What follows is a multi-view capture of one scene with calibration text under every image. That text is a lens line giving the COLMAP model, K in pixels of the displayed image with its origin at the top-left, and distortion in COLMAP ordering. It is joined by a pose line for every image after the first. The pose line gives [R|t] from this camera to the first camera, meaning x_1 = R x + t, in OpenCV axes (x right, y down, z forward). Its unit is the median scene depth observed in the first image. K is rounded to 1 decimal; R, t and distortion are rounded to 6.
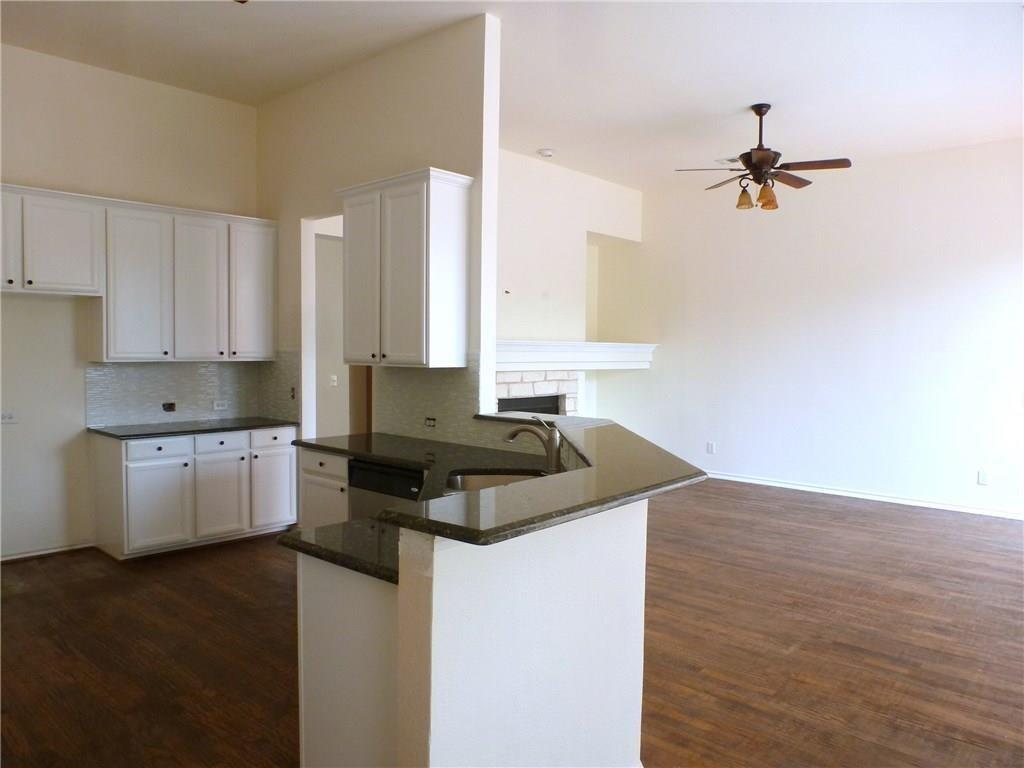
lens RADIAL K [[731.7, 0, 514.4], [0, 731.7, 388.8], [0, 0, 1]] dist [-0.041425, -0.001349]
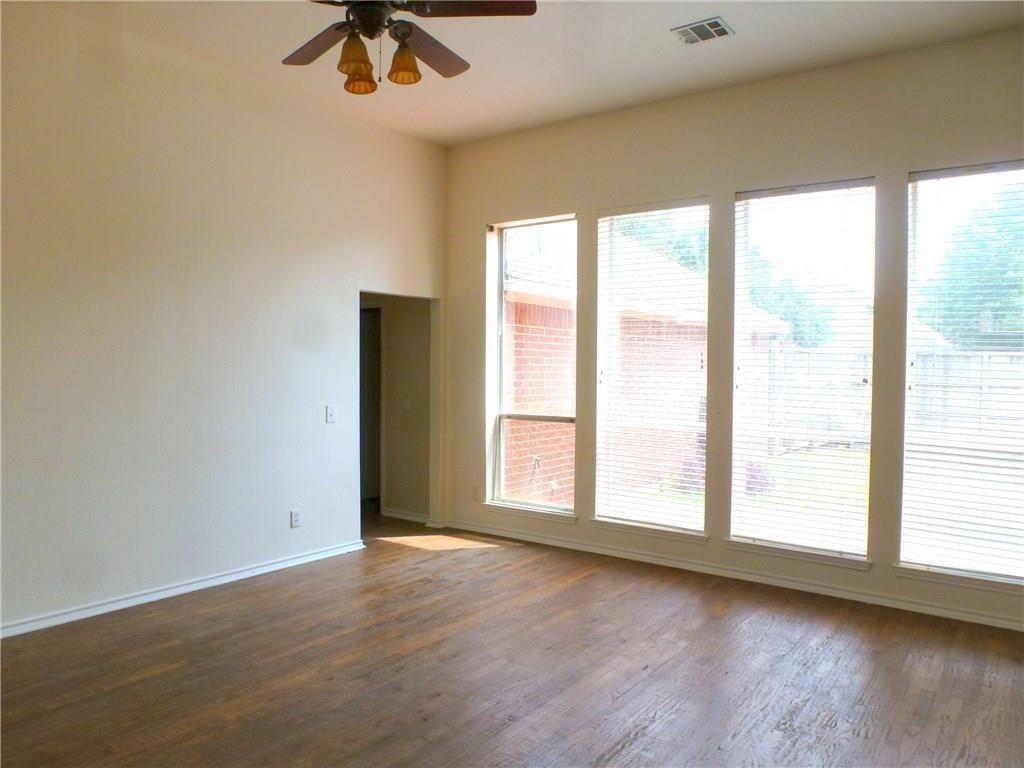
lens RADIAL K [[731.7, 0, 514.4], [0, 731.7, 388.8], [0, 0, 1]] dist [-0.041425, -0.001349]
pose [[-0.088820, -0.047655, 0.994907, -0.151294], [0.046661, 0.997559, 0.051948, -0.045584], [-0.994954, 0.051038, -0.086379, 0.745312]]
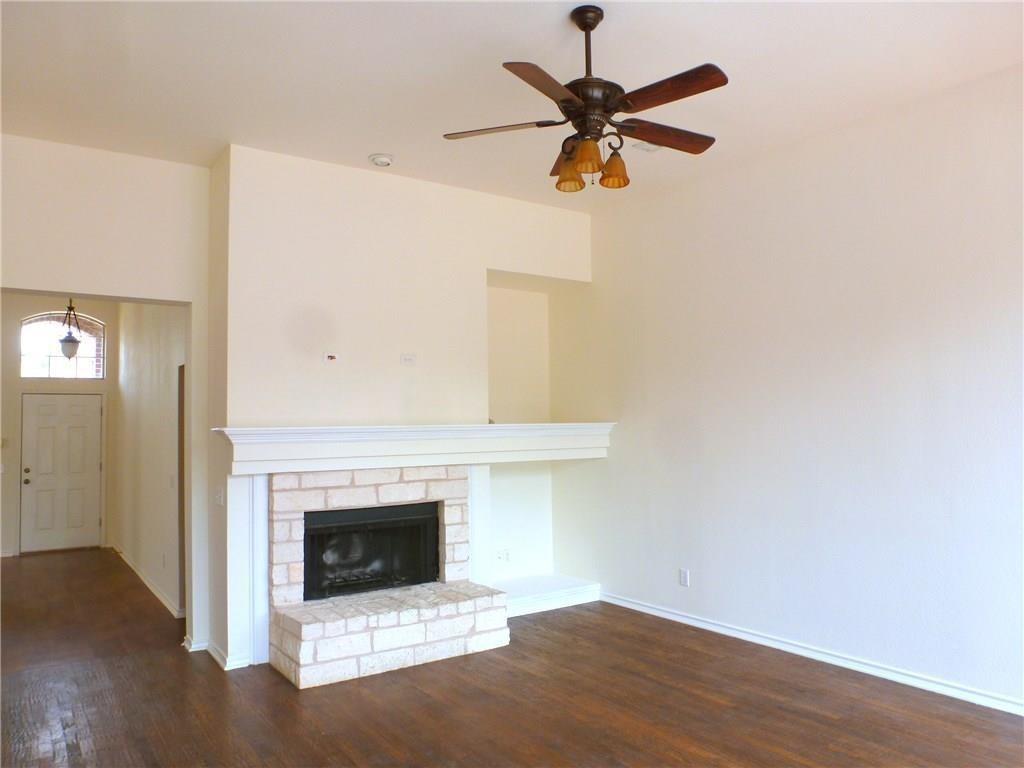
lens RADIAL K [[731.7, 0, 514.4], [0, 731.7, 388.8], [0, 0, 1]] dist [-0.041425, -0.001349]
pose [[0.975933, -0.034669, -0.215298, 0.310812], [0.012692, 0.994638, -0.102633, -0.027599], [0.217702, 0.097430, 0.971140, 0.356859]]
